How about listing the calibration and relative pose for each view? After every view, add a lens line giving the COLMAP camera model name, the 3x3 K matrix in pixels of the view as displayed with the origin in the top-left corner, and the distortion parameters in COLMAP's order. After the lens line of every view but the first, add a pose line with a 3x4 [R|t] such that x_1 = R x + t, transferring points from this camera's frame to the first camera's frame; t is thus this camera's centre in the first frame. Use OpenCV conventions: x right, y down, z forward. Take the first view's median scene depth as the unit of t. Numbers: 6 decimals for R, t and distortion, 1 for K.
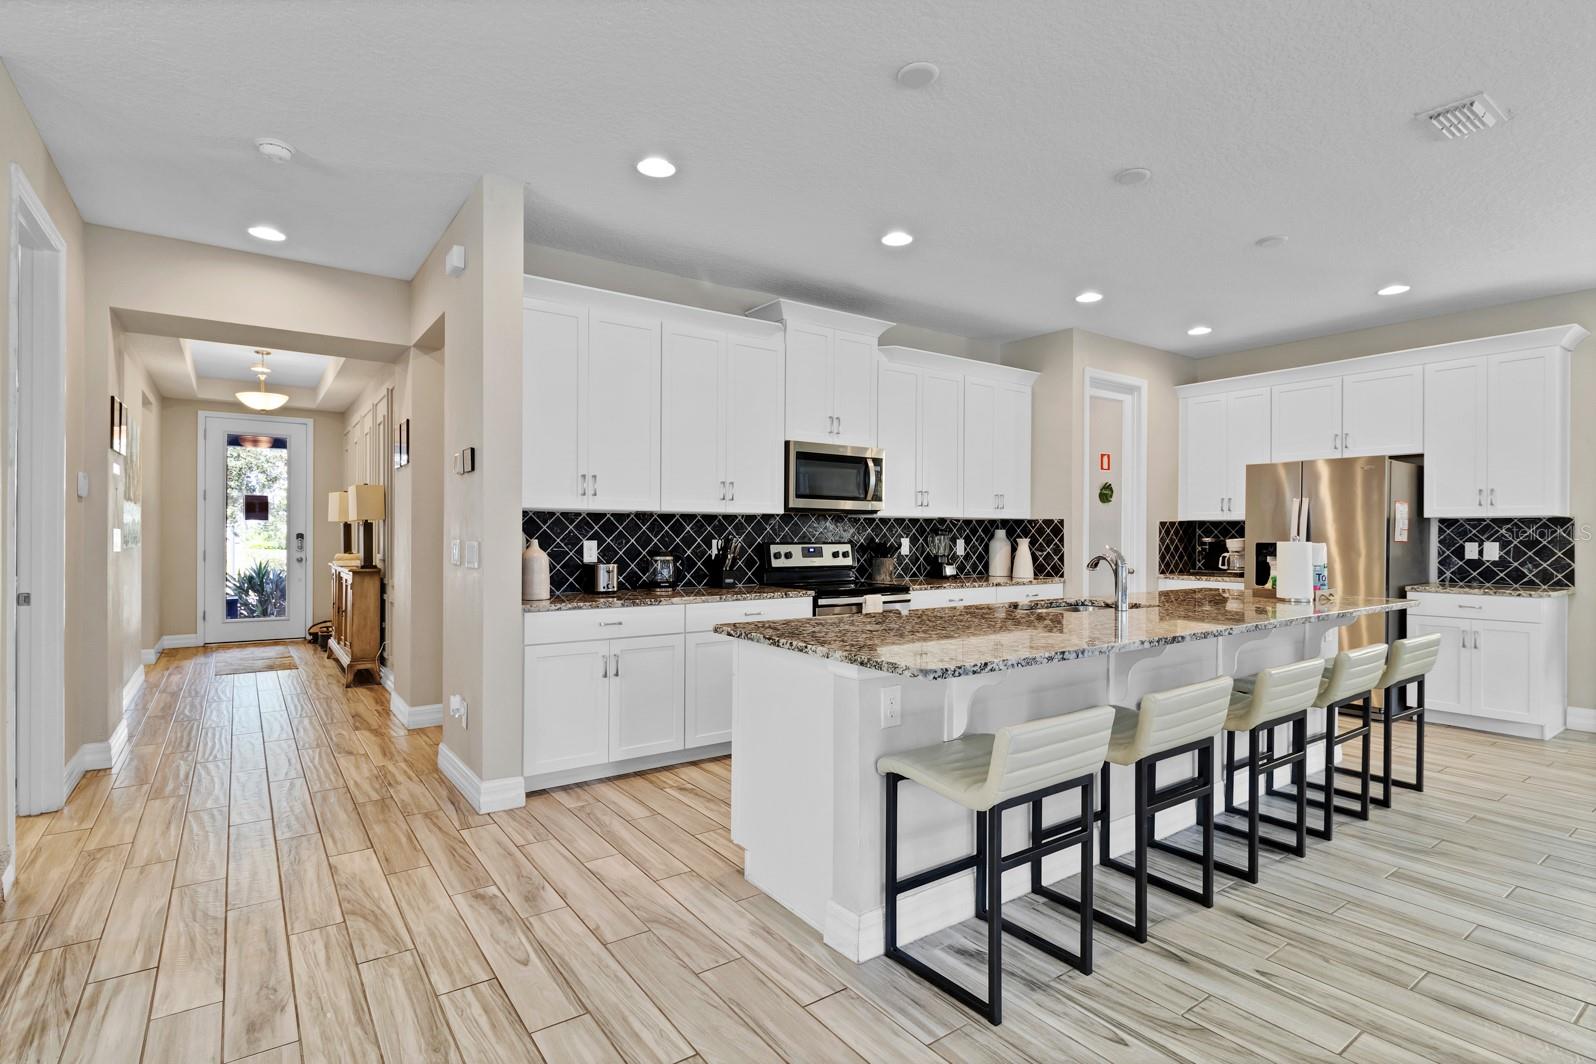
lens RADIAL K [[770.9, 0, 799.3], [0, 770.9, 534.9], [0, 0, 1]] dist [0.001776, 0.000218]
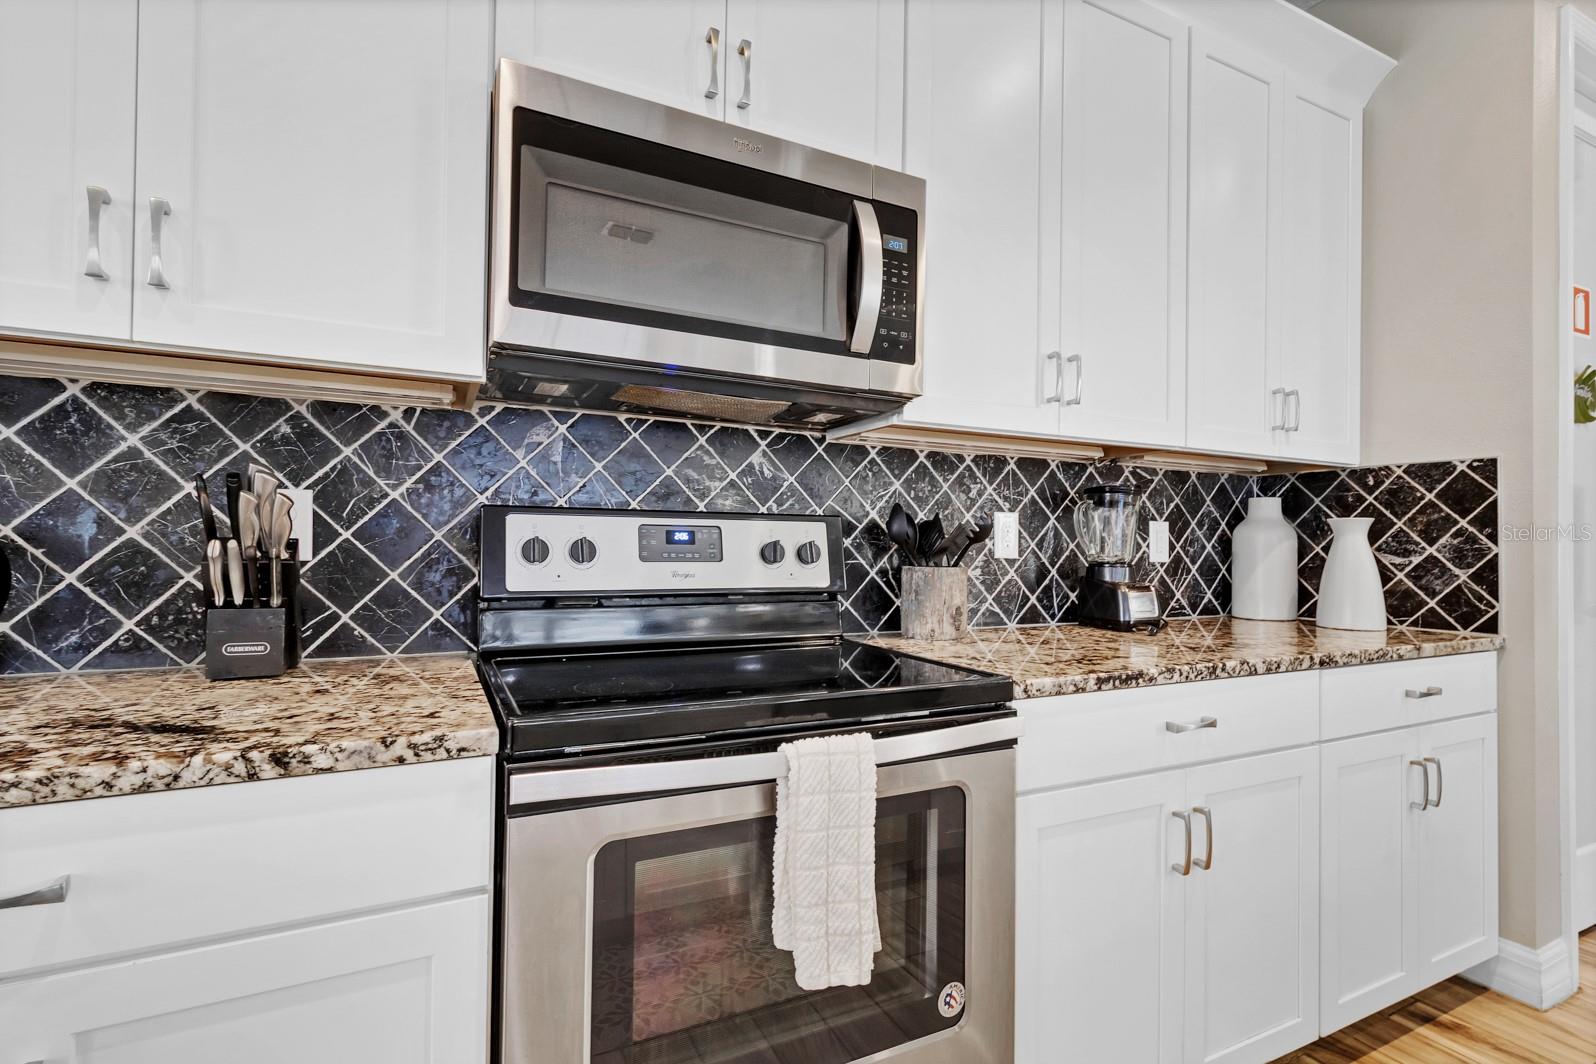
lens RADIAL K [[771.3, 0, 795.5], [0, 771.3, 530.7], [0, 0, 1]] dist [-0.017999, 0.000641]
pose [[0.988386, 0.006484, -0.151825, 0.097335], [-0.009370, 0.999789, -0.018300, 0.020745], [0.151674, 0.019510, 0.988238, 0.650199]]
